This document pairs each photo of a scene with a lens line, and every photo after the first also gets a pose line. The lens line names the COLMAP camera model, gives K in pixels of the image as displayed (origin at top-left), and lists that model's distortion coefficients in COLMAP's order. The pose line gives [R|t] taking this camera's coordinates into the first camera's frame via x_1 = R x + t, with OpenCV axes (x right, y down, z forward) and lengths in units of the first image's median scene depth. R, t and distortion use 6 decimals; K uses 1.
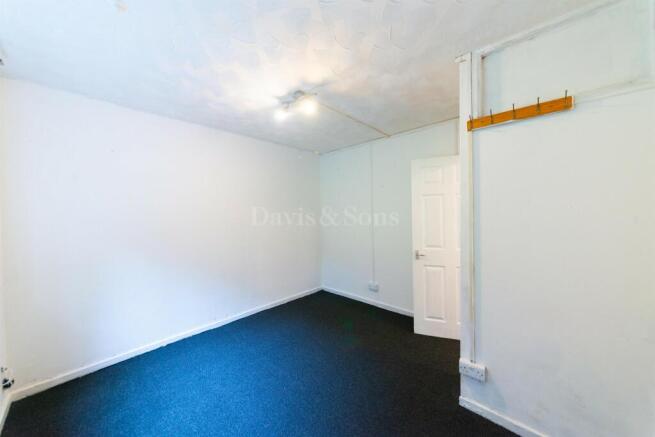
lens RADIAL K [[231.0, 0, 326.3], [0, 231.0, 219.0], [0, 0, 1]] dist [-0.000436, 0.000551]
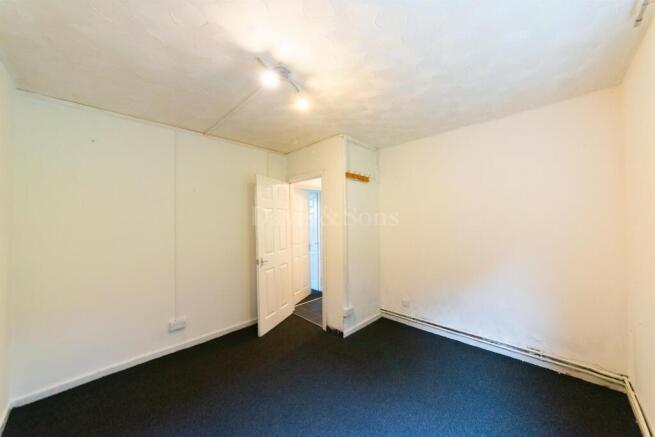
lens RADIAL K [[231.0, 0, 329.0], [0, 231.0, 216.4], [0, 0, 1]] dist [-0.000436, 0.000551]
pose [[0.008205, 0.035432, 0.999338, -0.690859], [0.030377, 0.998902, -0.035666, -0.009698], [-0.999505, 0.030649, 0.007120, 0.659433]]
